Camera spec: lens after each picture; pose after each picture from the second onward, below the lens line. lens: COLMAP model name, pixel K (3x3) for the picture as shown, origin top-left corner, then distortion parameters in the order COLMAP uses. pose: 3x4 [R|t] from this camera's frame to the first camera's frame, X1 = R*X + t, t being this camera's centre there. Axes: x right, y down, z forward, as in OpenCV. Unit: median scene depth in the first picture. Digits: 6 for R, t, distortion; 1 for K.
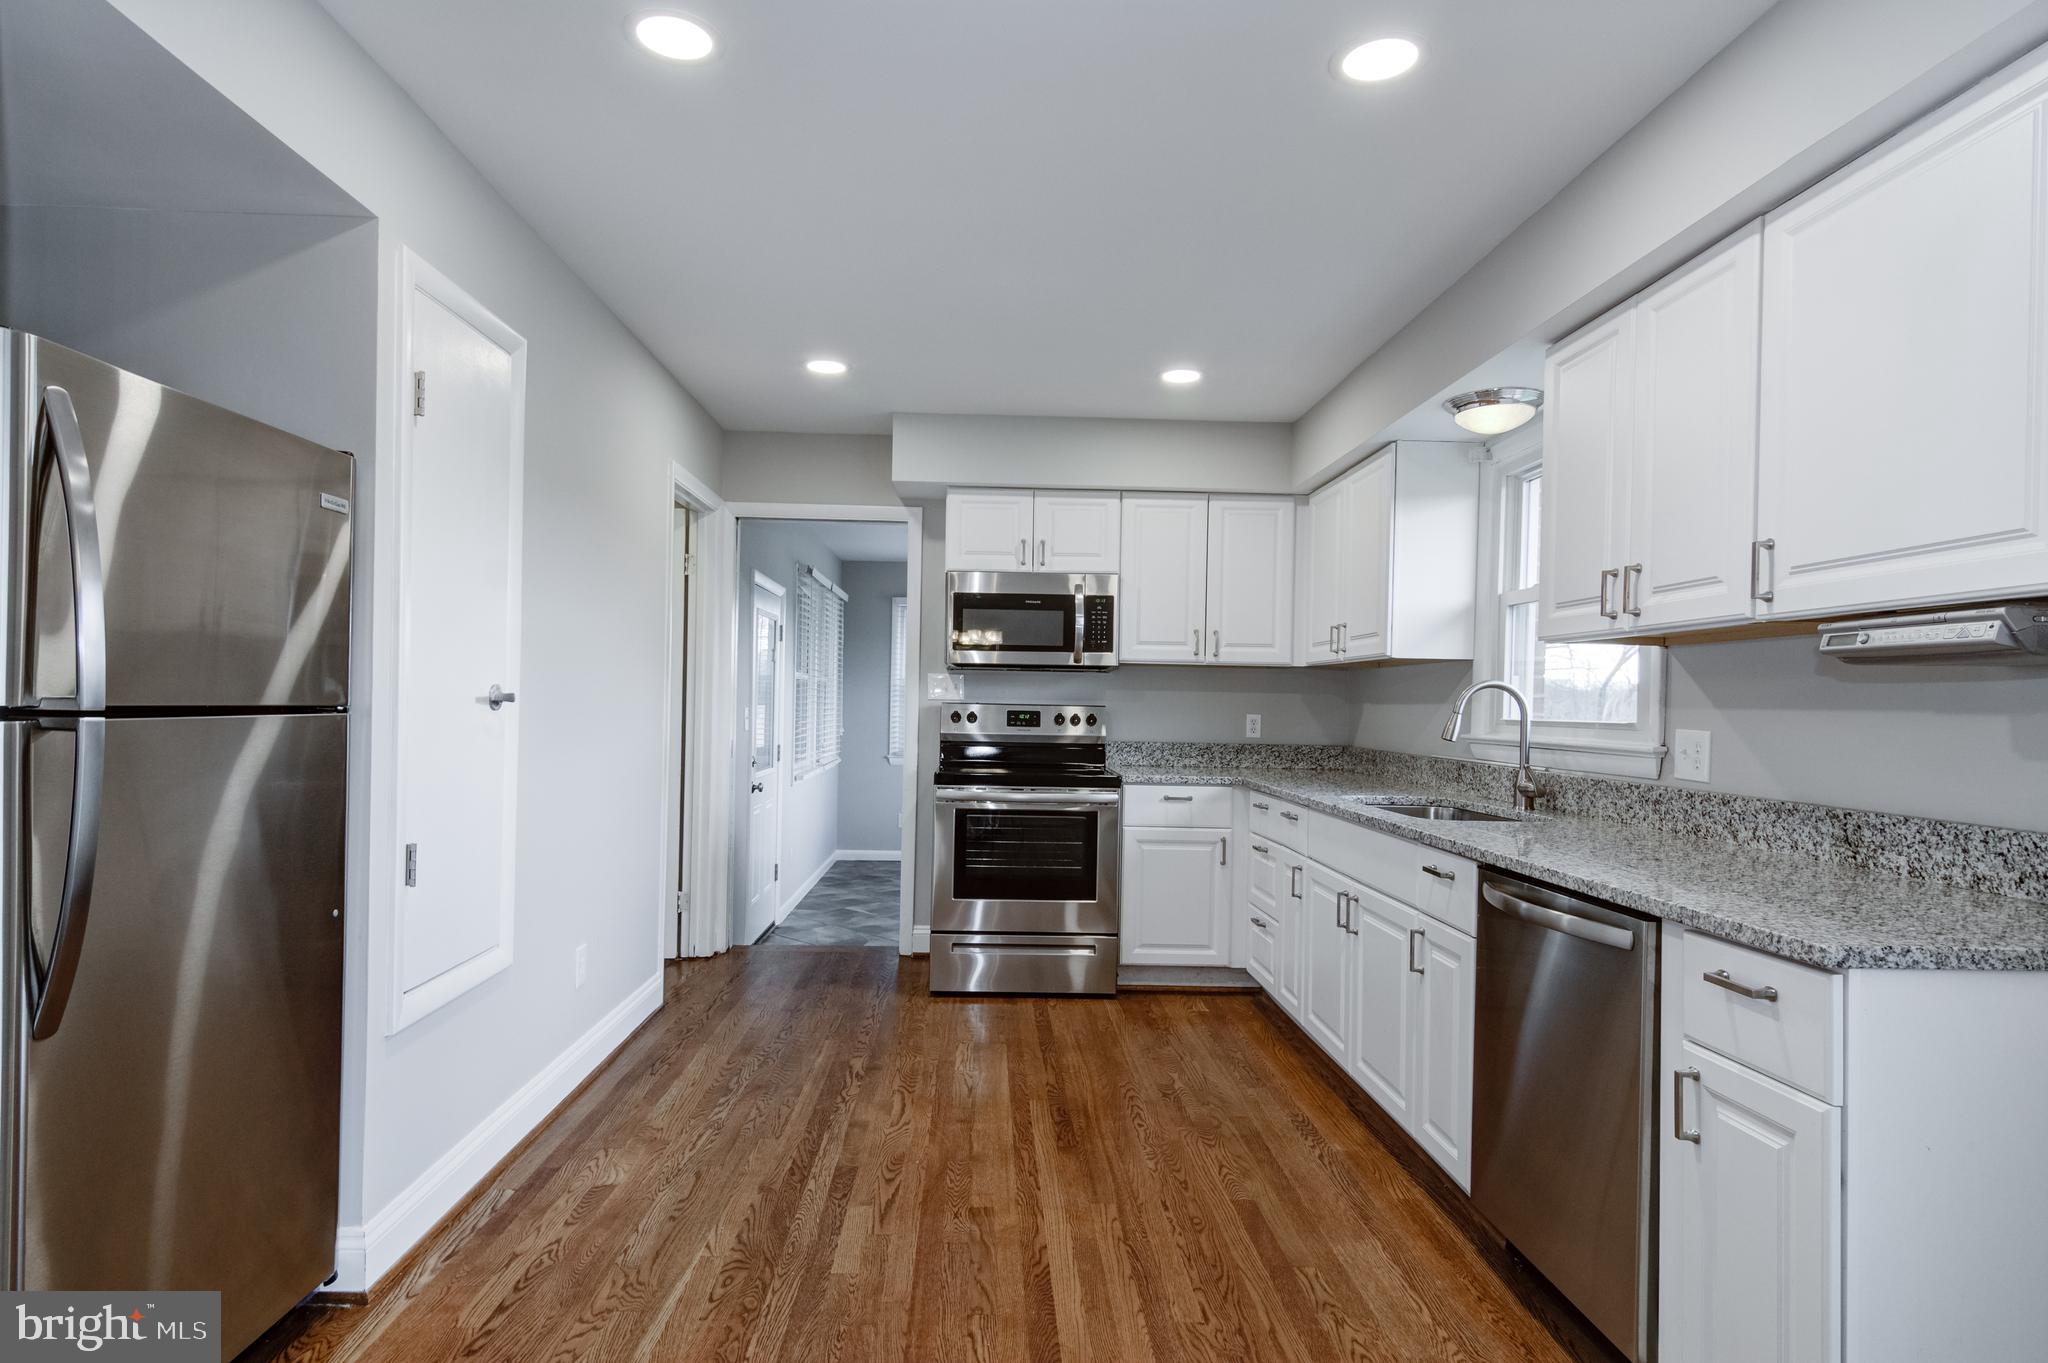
lens RADIAL K [[1086.9, 0, 1024.0], [0, 1086.9, 681.5], [0, 0, 1]] dist [0.001693, 0.000439]
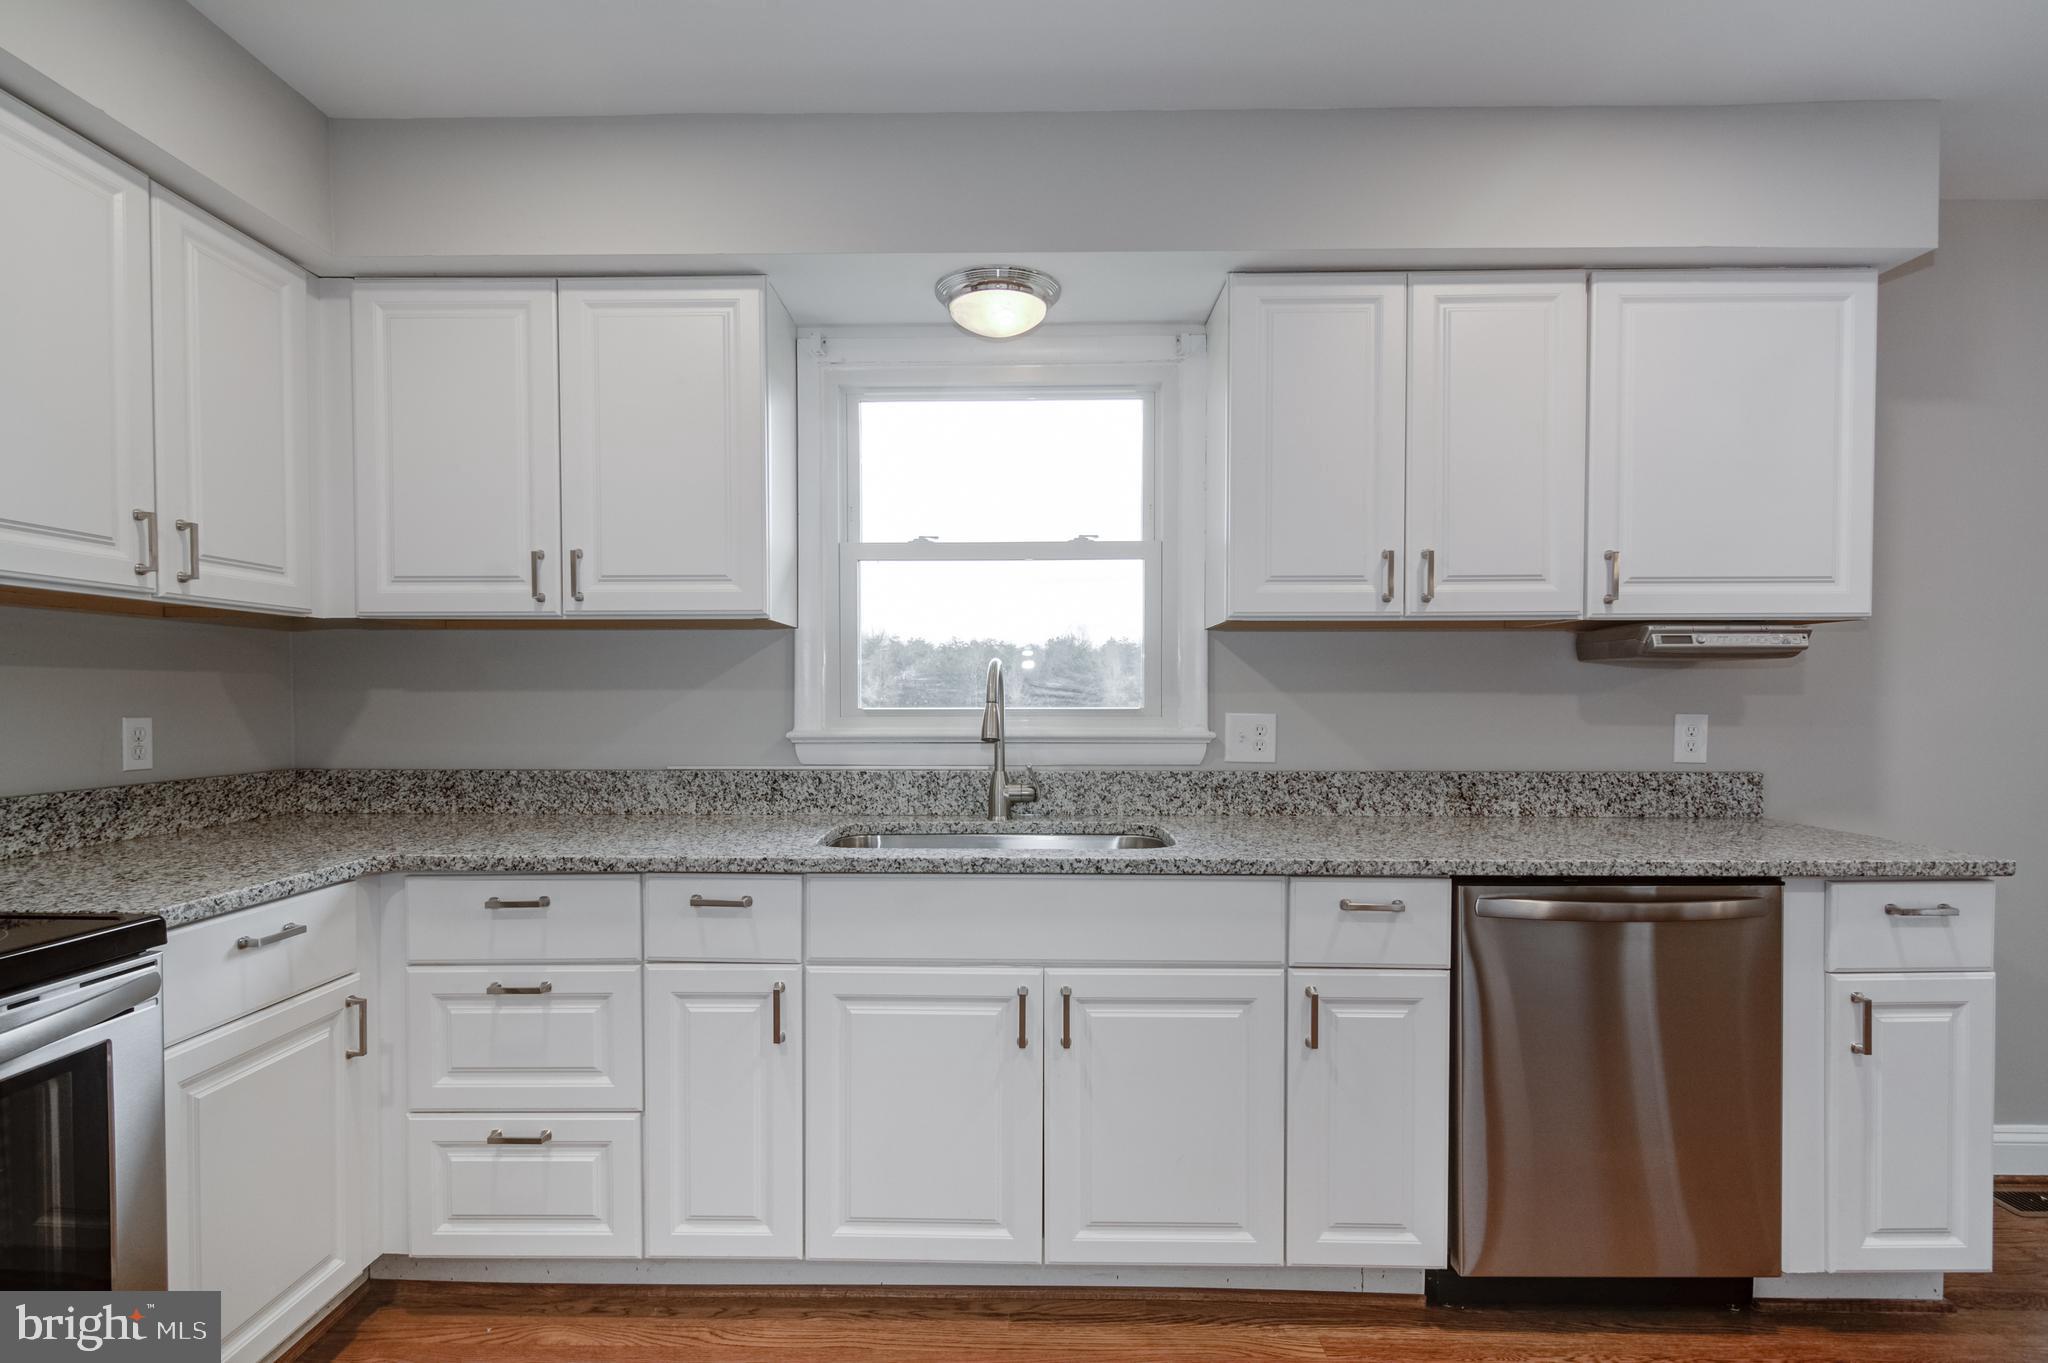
lens RADIAL K [[968.8, 0, 1192.0], [0, 968.8, 703.6], [0, 0, 1]] dist [0.011666, -0.000543]
pose [[0.064618, -0.031096, 0.997425, -0.336330], [-0.017536, 0.999325, 0.032291, 0.008167], [-0.997756, -0.019577, 0.064029, 1.119878]]
